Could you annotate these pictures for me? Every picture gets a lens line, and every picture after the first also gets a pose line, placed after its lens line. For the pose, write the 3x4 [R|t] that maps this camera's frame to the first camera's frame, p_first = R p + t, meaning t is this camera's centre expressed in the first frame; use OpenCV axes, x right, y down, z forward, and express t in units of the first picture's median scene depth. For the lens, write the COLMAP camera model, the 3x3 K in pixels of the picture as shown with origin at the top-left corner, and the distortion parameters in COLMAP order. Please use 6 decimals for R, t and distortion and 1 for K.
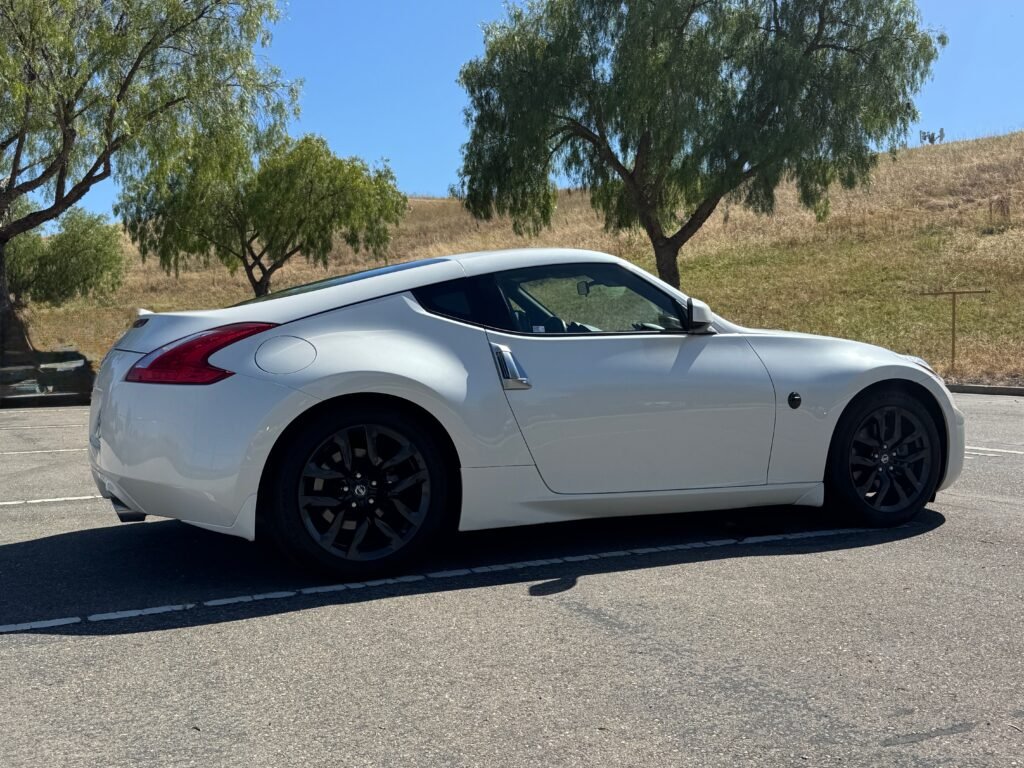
lens RADIAL K [[1237.3, 0, 512.0], [0, 1237.3, 384.0], [0, 0, 1]] dist [0.293253, -1.057839]
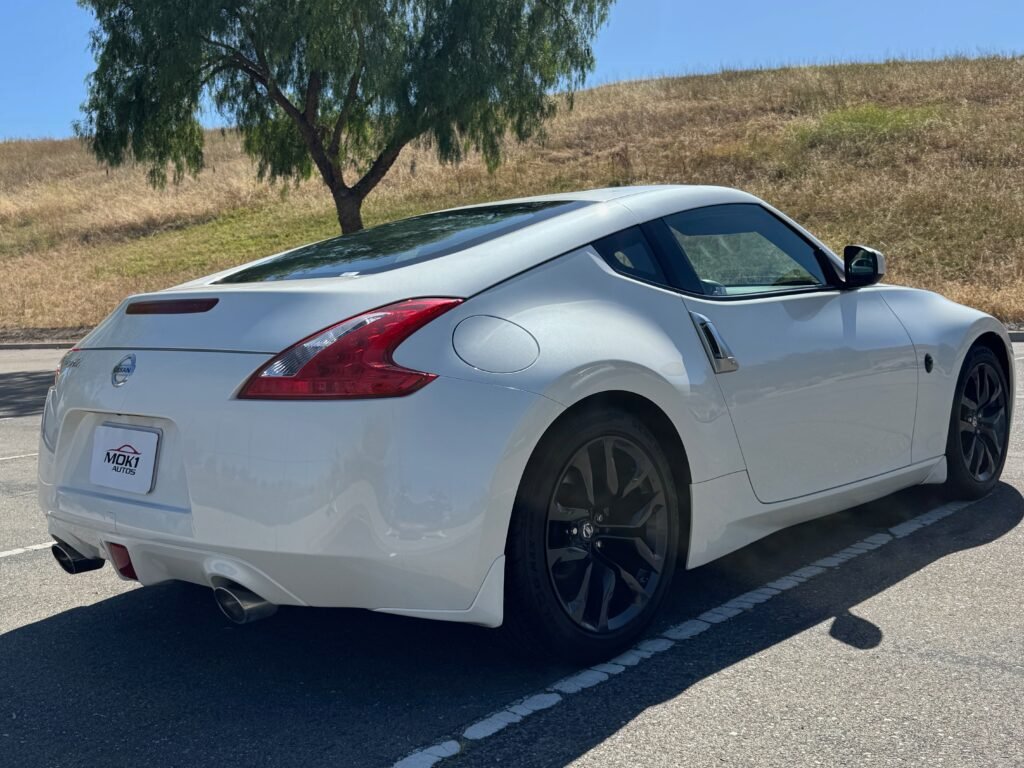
lens RADIAL K [[1237.3, 0, 512.0], [0, 1237.3, 384.0], [0, 0, 1]] dist [0.293253, -1.057839]
pose [[0.906642, -0.067587, 0.416453, -0.148400], [0.053661, 0.997542, 0.045070, -0.010189], [-0.418475, -0.018515, 0.908040, 0.127722]]
